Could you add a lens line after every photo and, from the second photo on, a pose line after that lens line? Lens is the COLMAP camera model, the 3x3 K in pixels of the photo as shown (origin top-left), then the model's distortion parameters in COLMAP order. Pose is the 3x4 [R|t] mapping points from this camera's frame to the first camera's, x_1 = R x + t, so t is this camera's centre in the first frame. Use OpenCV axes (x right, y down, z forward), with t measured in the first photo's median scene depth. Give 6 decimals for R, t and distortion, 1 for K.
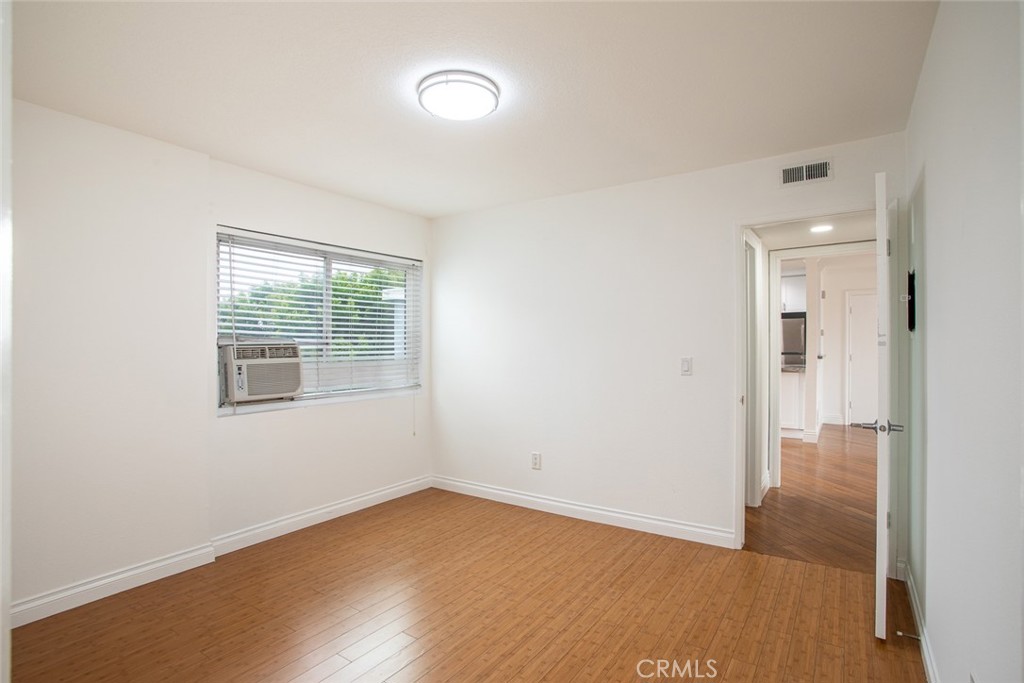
lens RADIAL K [[498.7, 0, 514.2], [0, 498.7, 338.2], [0, 0, 1]] dist [-0.047151, 0.001235]
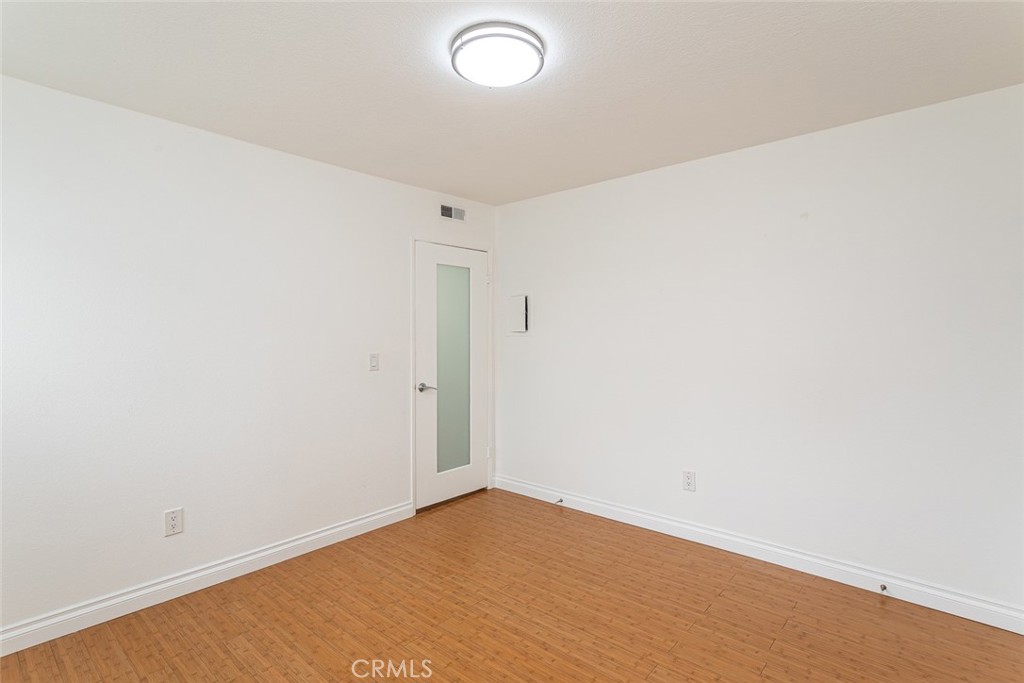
lens RADIAL K [[485.2, 0, 518.6], [0, 485.2, 335.3], [0, 0, 1]] dist [-0.000864, 0.000330]
pose [[0.133672, 0.006663, 0.991003, -0.668774], [-0.007416, 0.999956, -0.005723, 0.004838], [-0.990998, -0.006584, 0.133716, 0.603609]]
